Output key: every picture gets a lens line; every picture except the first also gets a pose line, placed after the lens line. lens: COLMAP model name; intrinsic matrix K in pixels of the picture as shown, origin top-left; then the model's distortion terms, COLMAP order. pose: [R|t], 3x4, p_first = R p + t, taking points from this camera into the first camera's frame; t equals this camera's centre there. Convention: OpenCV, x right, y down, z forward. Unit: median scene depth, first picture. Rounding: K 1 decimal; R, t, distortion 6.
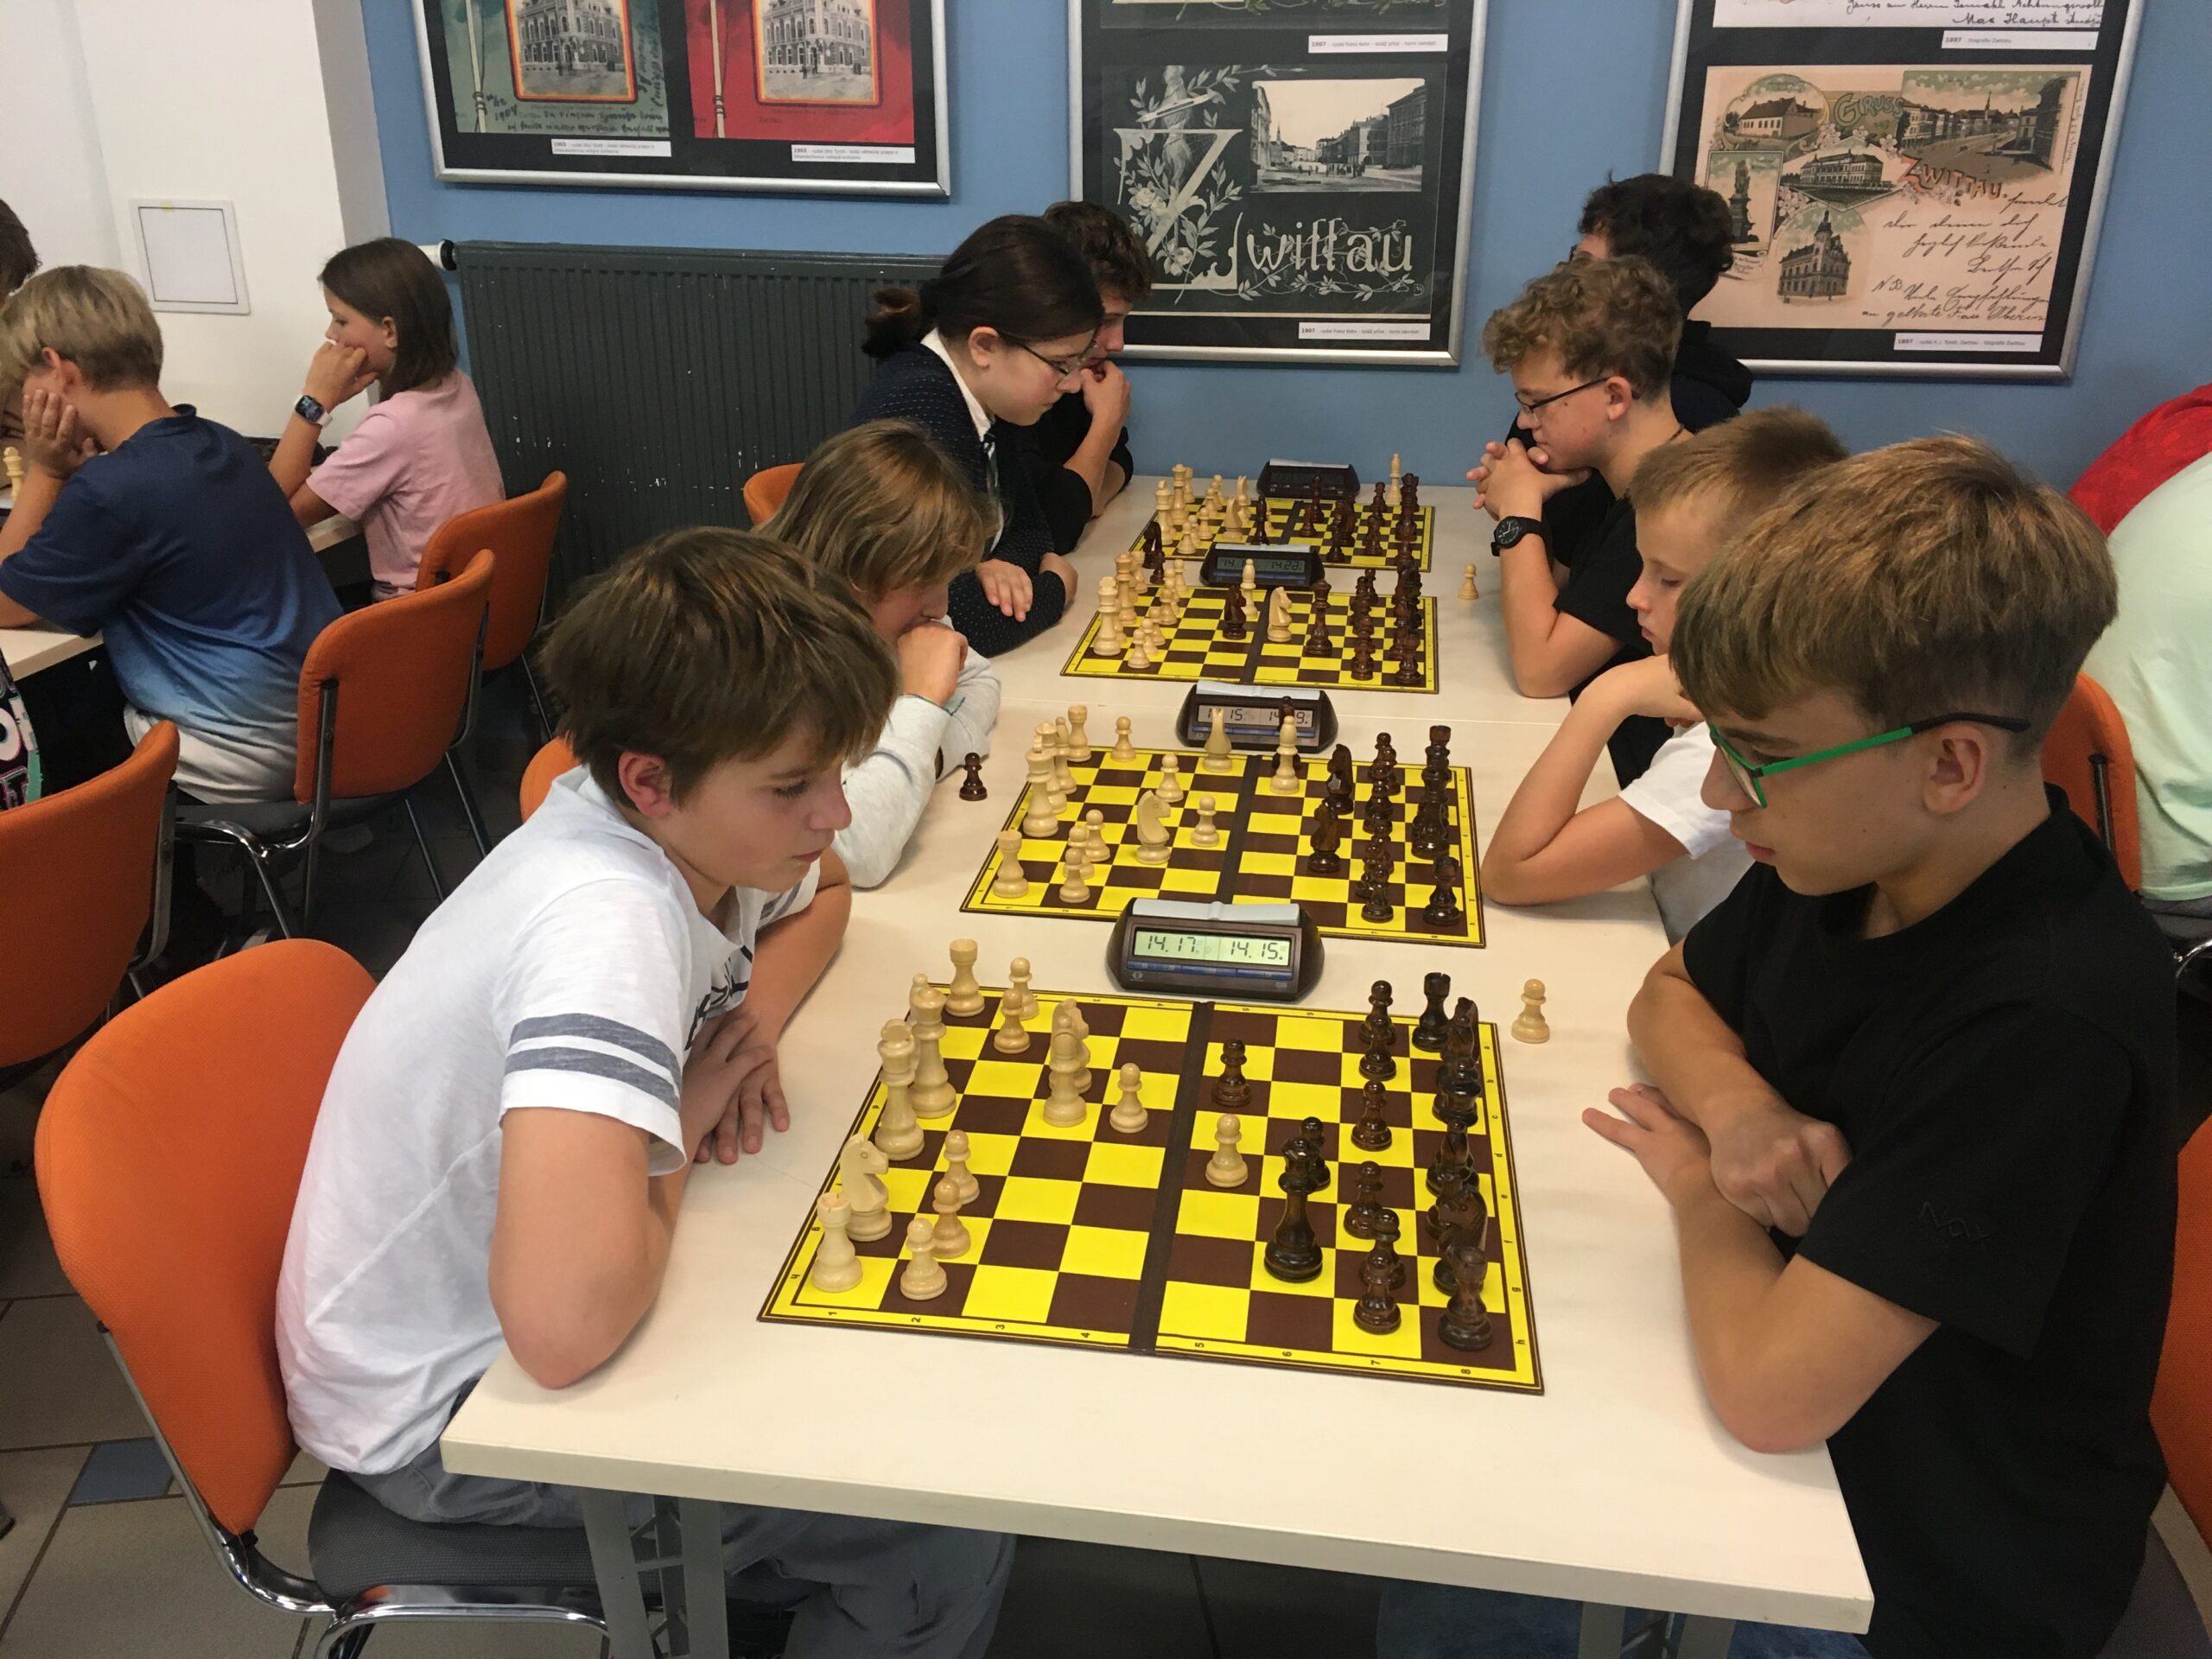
lens RADIAL K [[1888.1, 0, 1102.7], [0, 1888.1, 832.5], [0, 0, 1]] dist [0.096490, -0.132413]
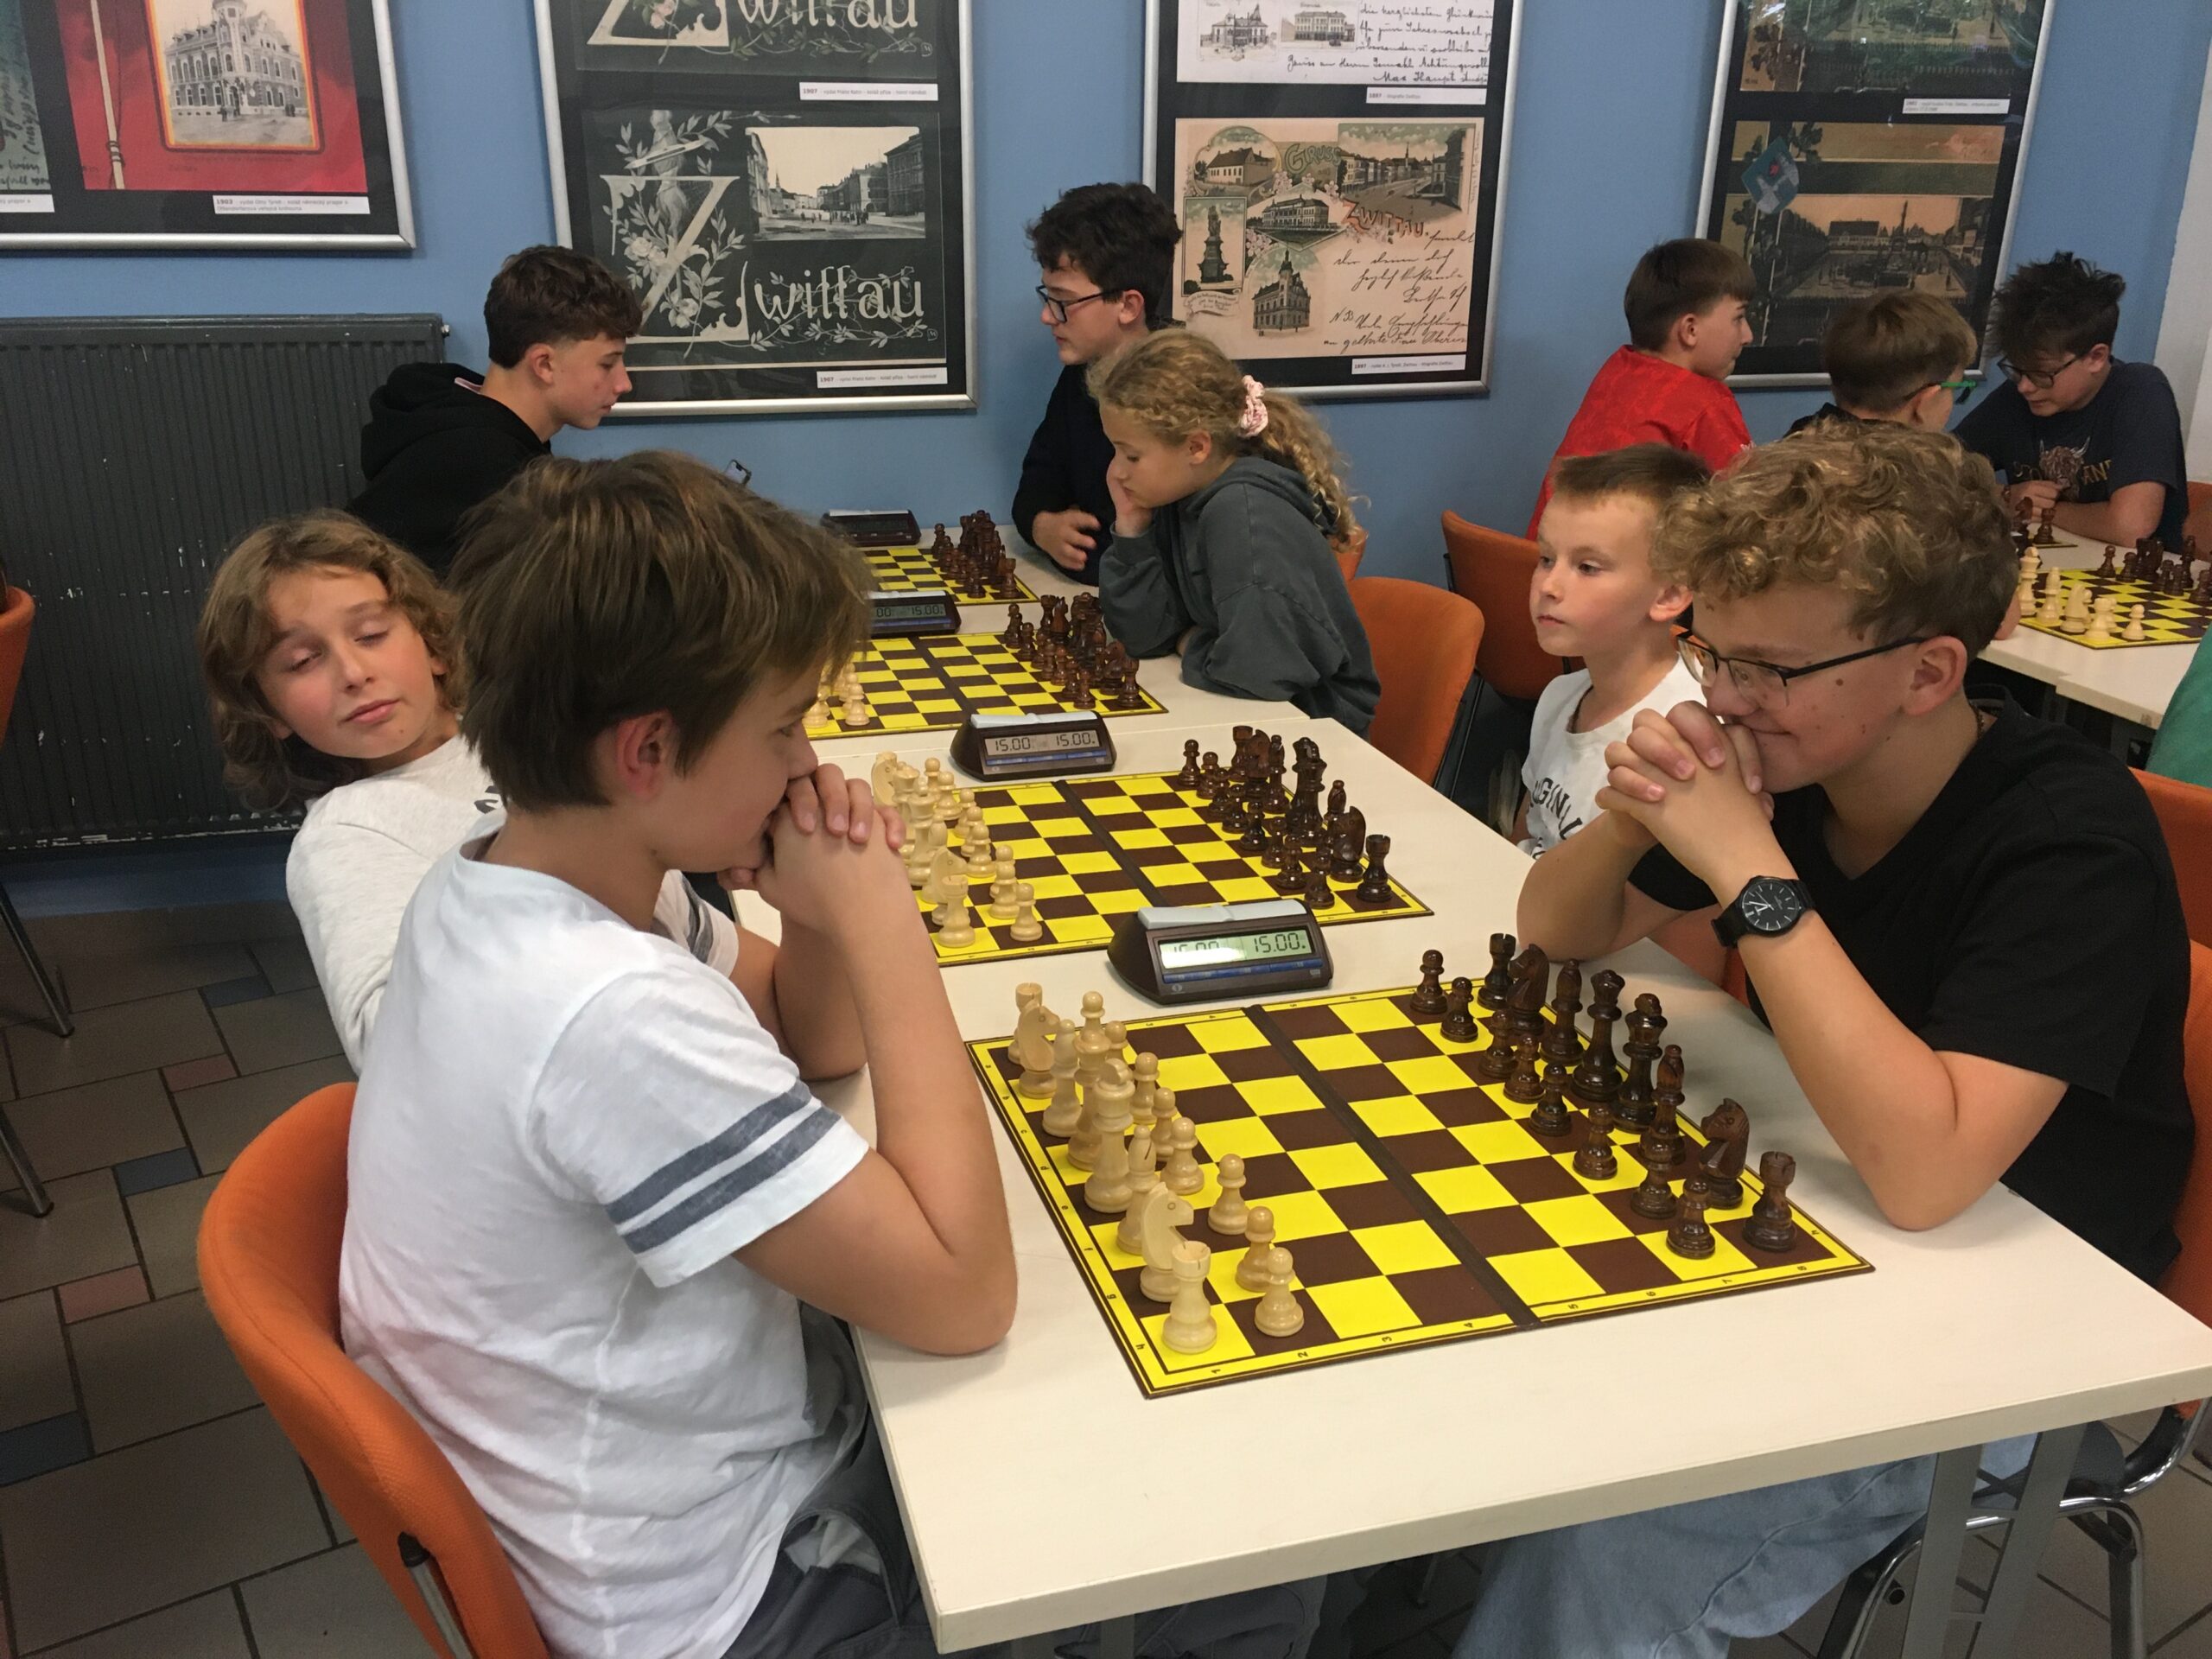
lens RADIAL K [[1885.7, 0, 1102.8], [0, 1885.7, 833.2], [0, 0, 1]] dist [0.101521, -0.144738]
pose [[0.907472, -0.140586, 0.395891, -0.195960], [0.156751, 0.987601, -0.008599, -0.001349], [-0.389773, 0.069859, 0.918257, 0.061878]]
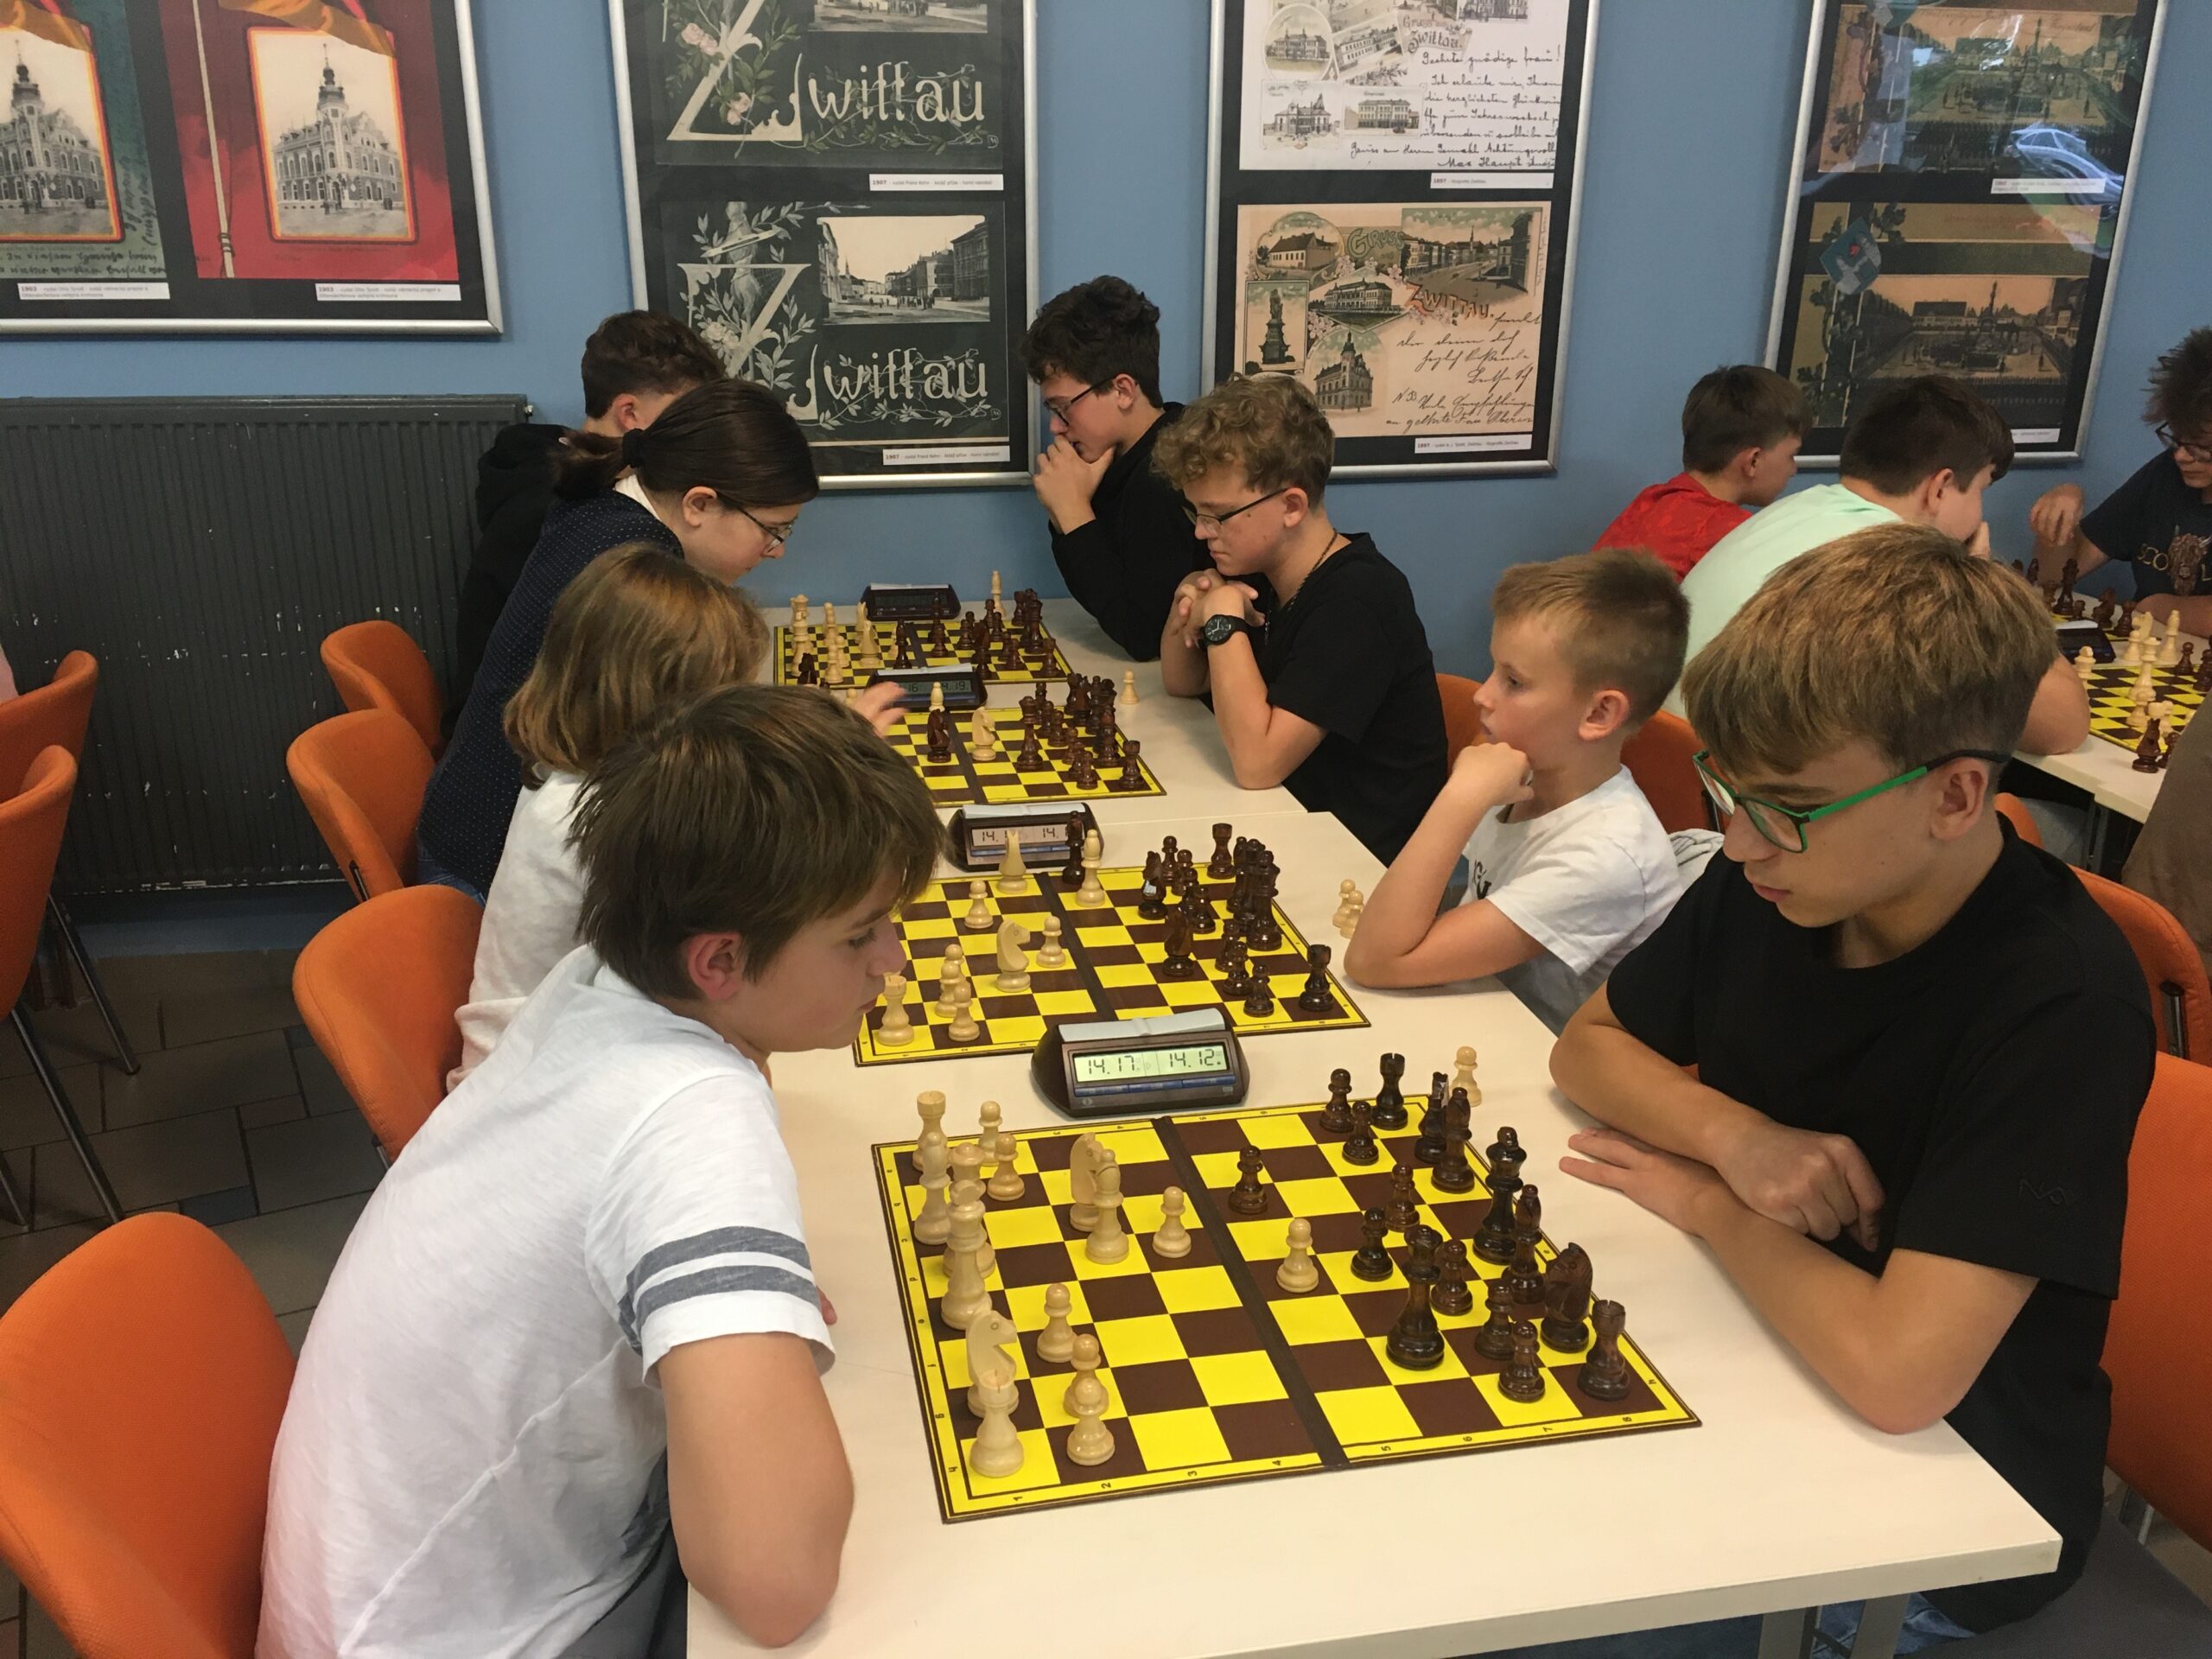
lens RADIAL K [[1888.1, 0, 1102.7], [0, 1888.1, 832.5], [0, 0, 1]] dist [0.096490, -0.132413]
pose [[0.941149, -0.109353, 0.319814, -0.140239], [0.128163, 0.991013, -0.038303, -0.012968], [-0.312752, 0.077037, 0.946706, 0.023163]]
